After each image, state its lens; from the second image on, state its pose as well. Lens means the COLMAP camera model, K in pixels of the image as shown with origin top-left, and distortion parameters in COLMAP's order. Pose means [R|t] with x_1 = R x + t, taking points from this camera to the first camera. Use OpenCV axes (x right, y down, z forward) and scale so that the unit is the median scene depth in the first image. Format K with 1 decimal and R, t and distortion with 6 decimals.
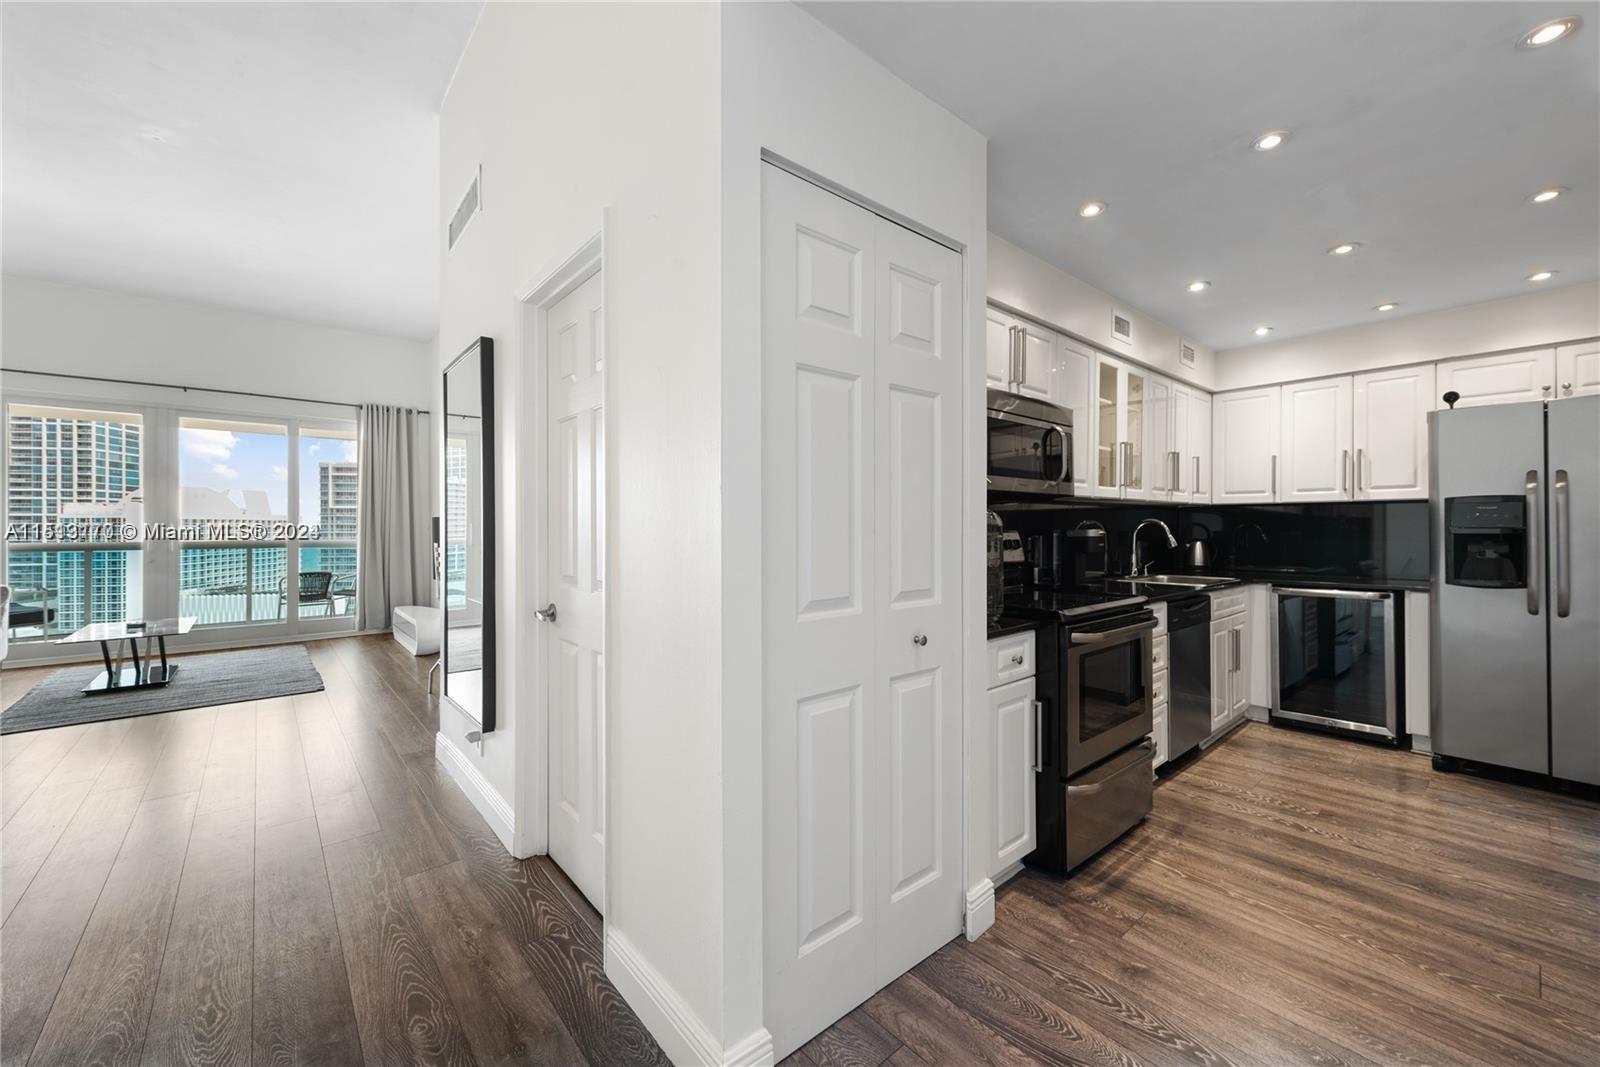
lens RADIAL K [[622.8, 0, 796.9], [0, 622.8, 526.9], [0, 0, 1]] dist [0.000982, 0.000121]
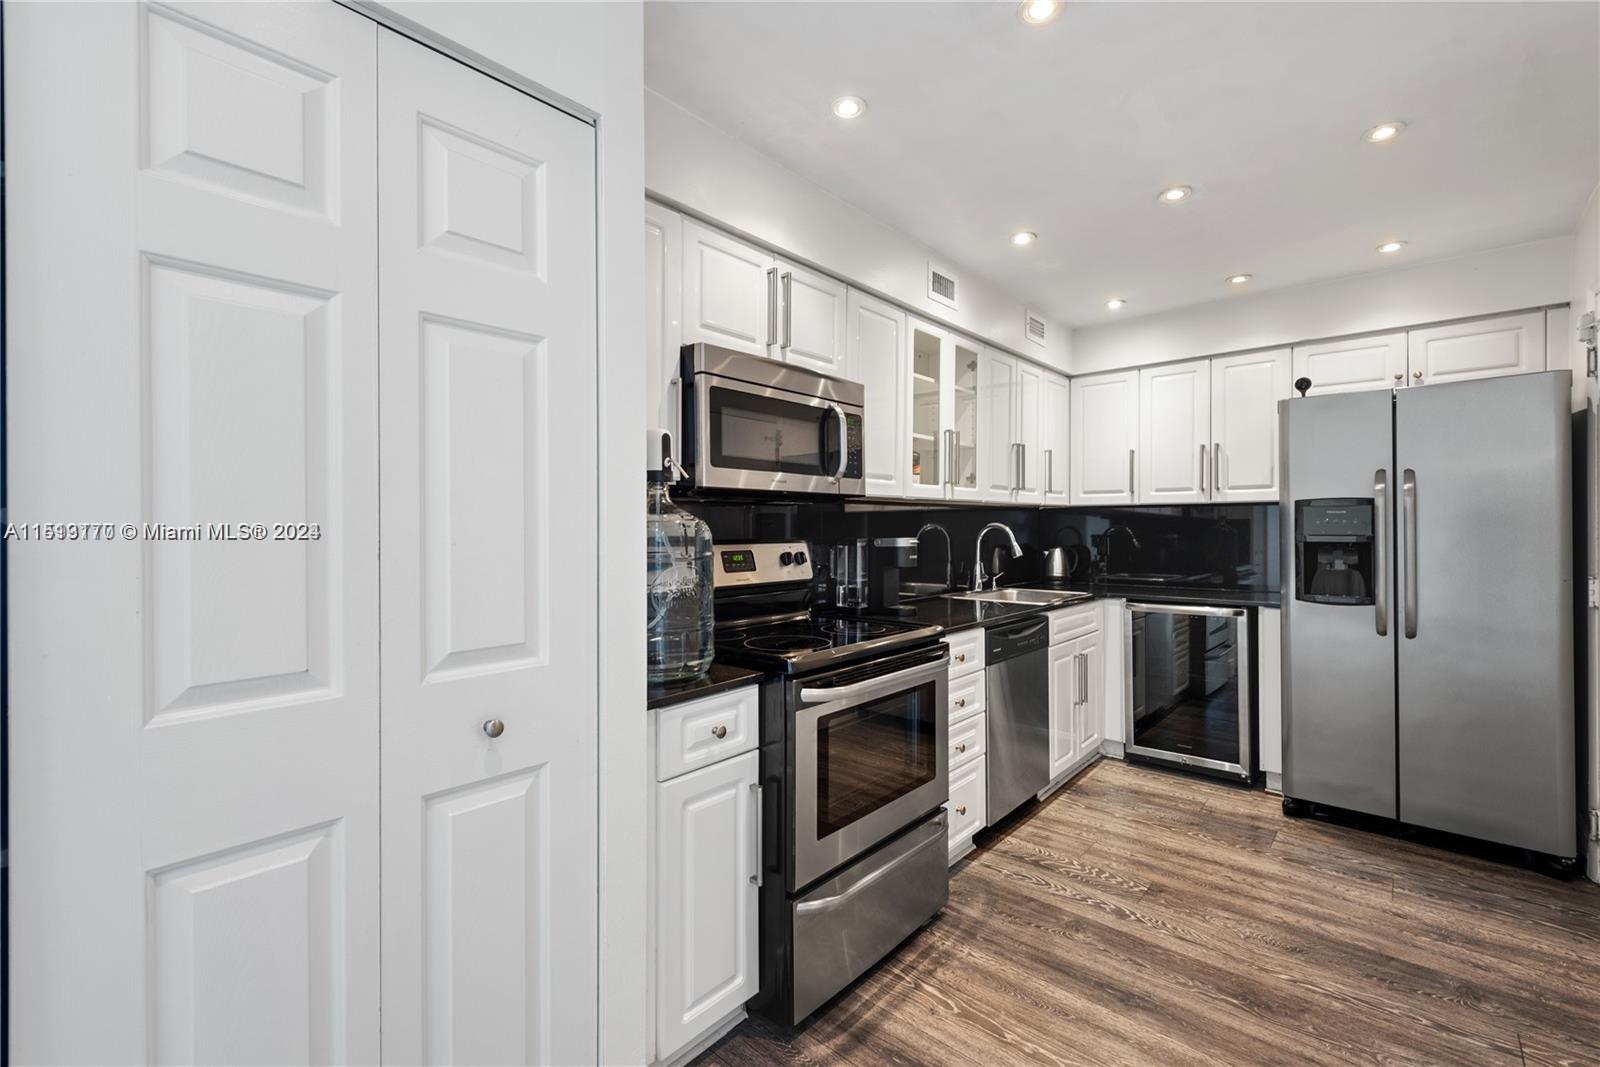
lens RADIAL K [[687.8, 0, 798.5], [0, 687.8, 528.4], [0, 0, 1]] dist [0.003629, -0.000859]
pose [[0.990253, -0.001507, 0.139270, 0.236969], [0.001106, 0.999995, 0.002954, -0.011694], [-0.139274, -0.002771, 0.990250, 0.159016]]
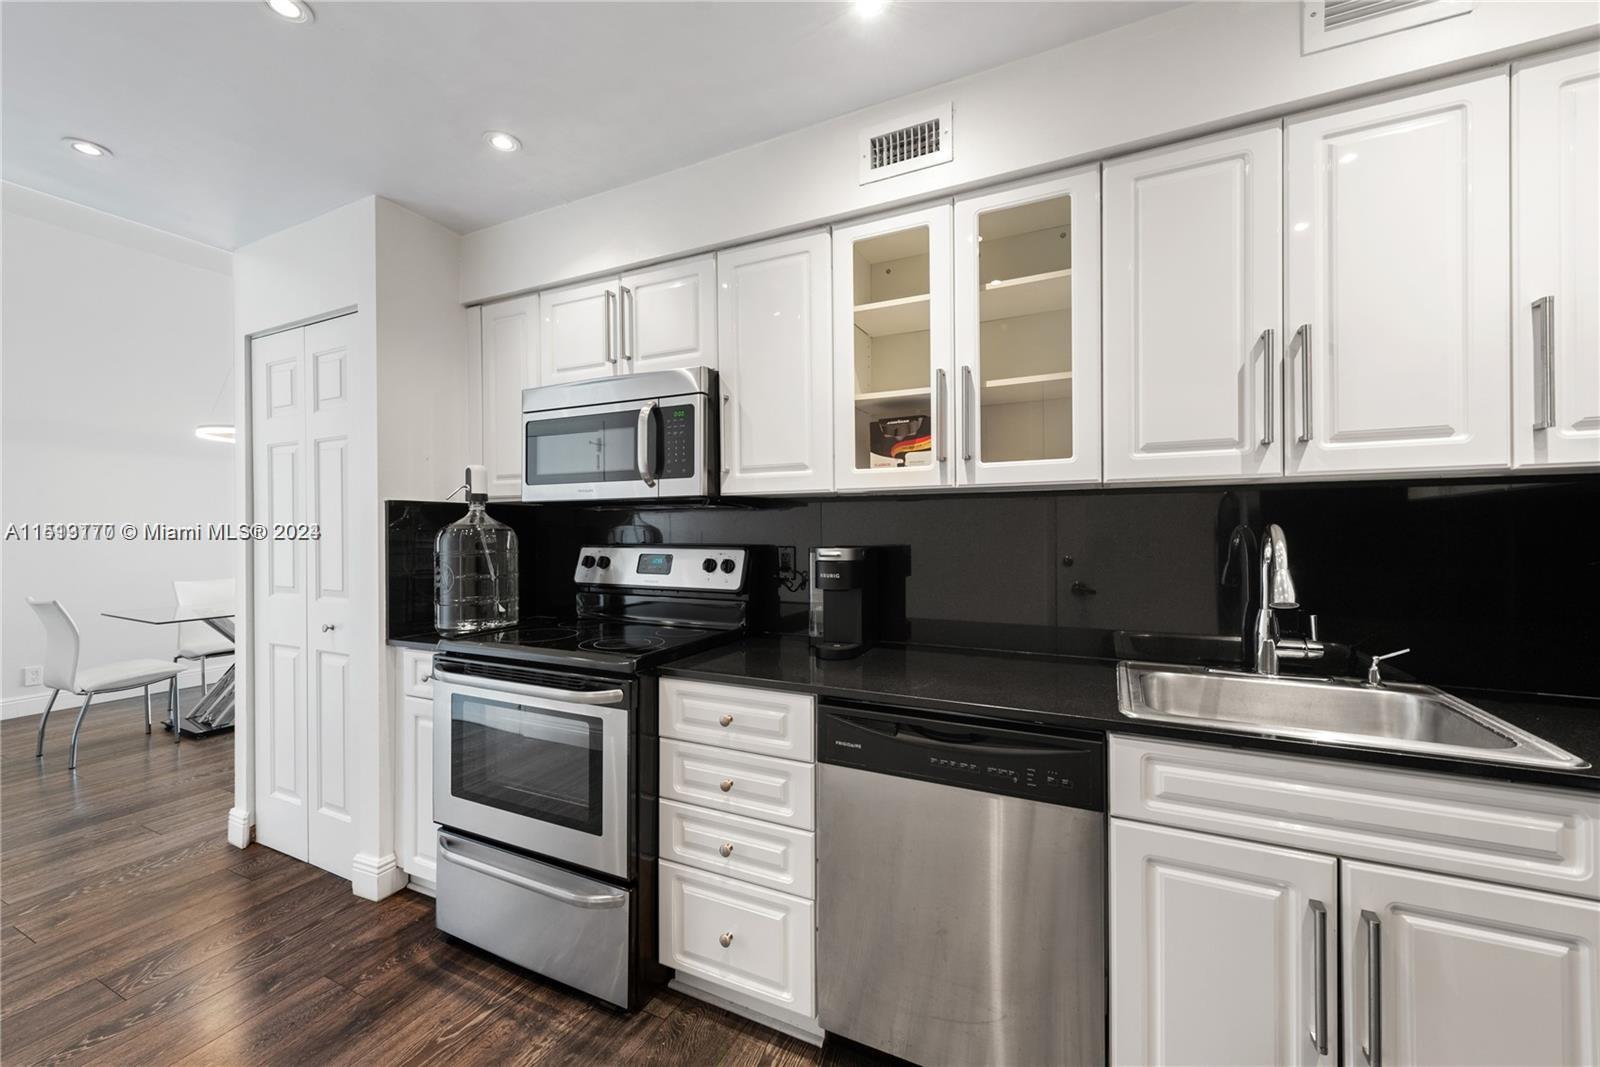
lens RADIAL K [[637.2, 0, 799.6], [0, 637.2, 528.5], [0, 0, 1]] dist [0.007635, 0.000004]
pose [[0.397618, 0.000356, -0.917551, 1.078580], [0.004193, 0.999989, 0.002206, -0.016547], [0.917541, -0.004724, 0.397612, 0.806318]]
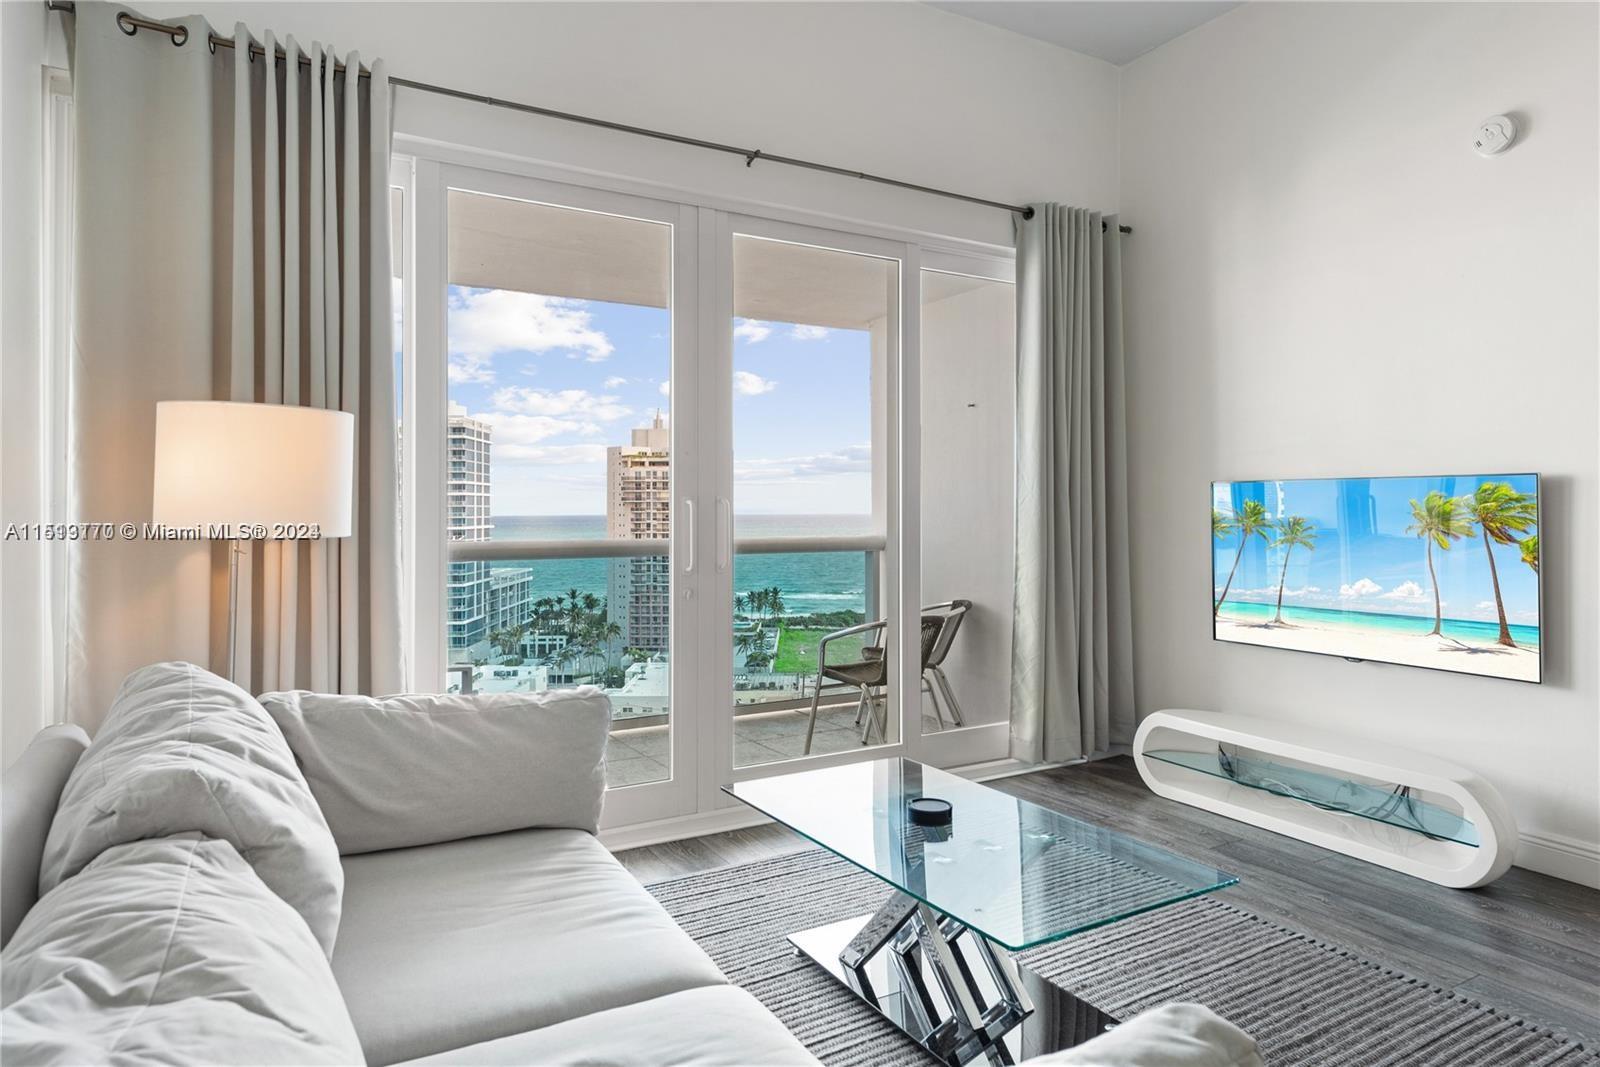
lens RADIAL K [[953.3, 0, 798.1], [0, 953.3, 501.0], [0, 0, 1]] dist [0.015069, -0.003601]
pose [[0.983356, -0.003736, -0.181653, -1.773738], [0.002133, 0.999957, -0.009016, 0.004137], [0.181679, 0.008479, 0.983321, 0.860283]]
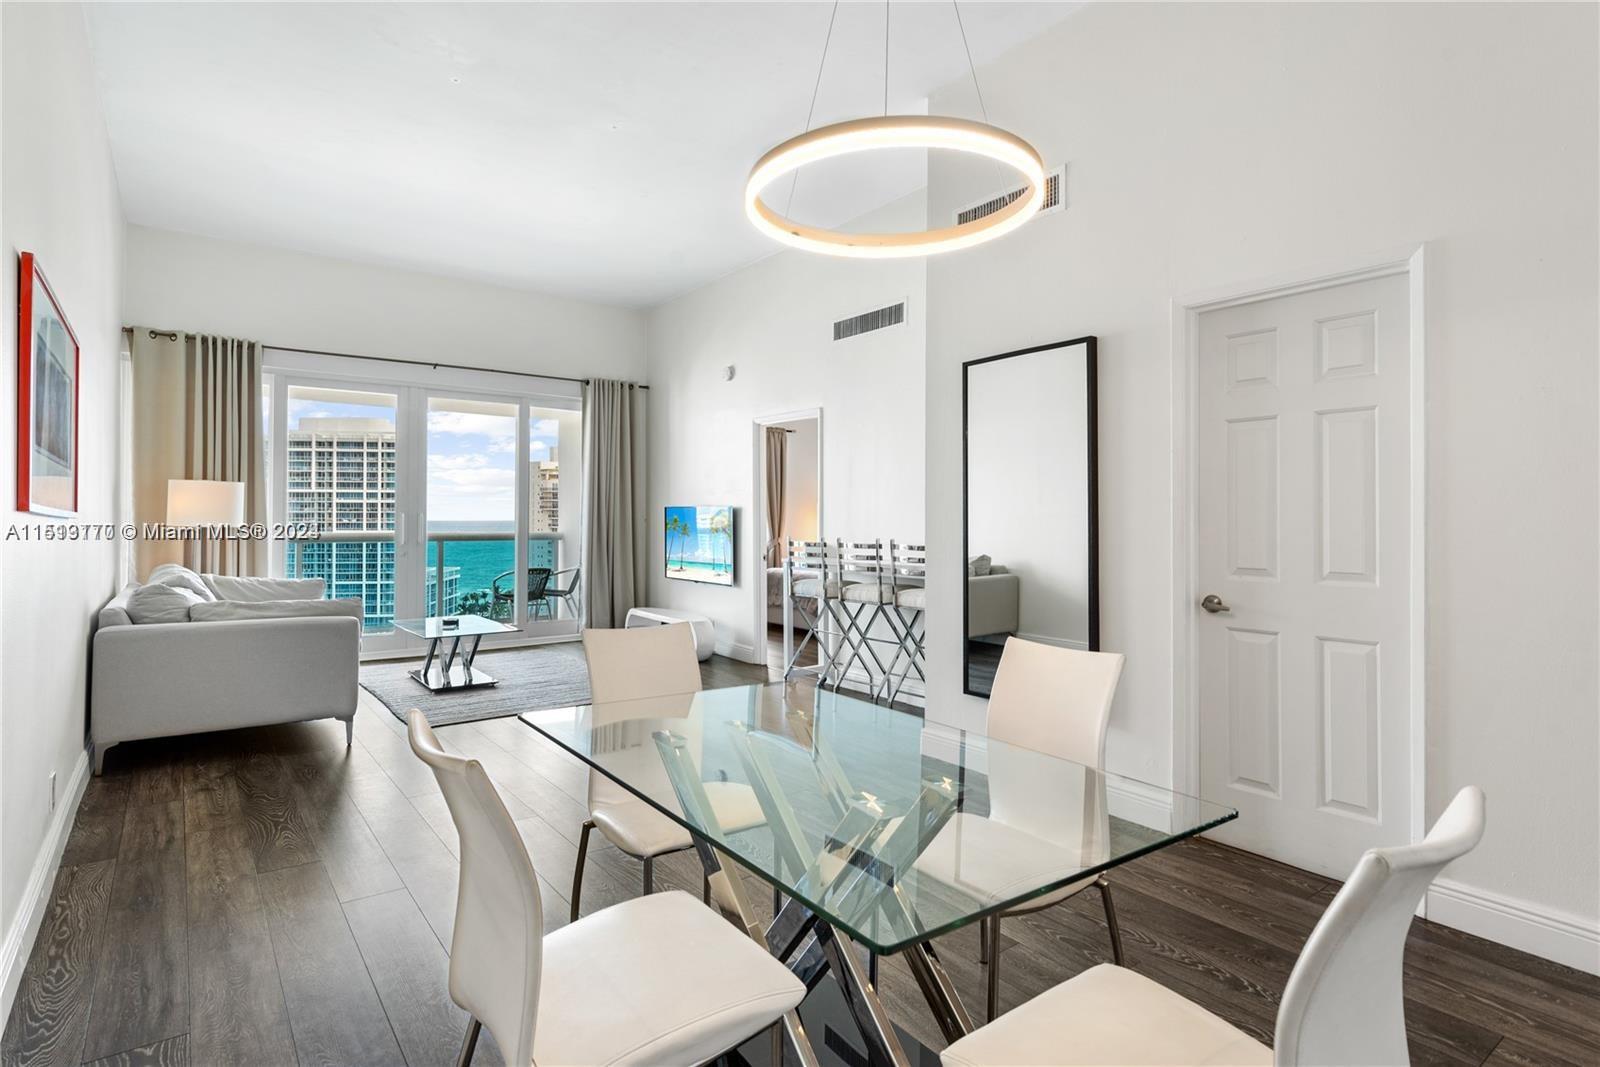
lens RADIAL K [[812.8, 0, 791.5], [0, 812.8, 511.6], [0, 0, 1]] dist [0.018040, -0.011261]
pose [[0.997493, 0.004505, -0.070618, -0.786871], [-0.005049, 0.999959, -0.007535, -0.002613], [0.070581, 0.007873, 0.997475, -0.330522]]
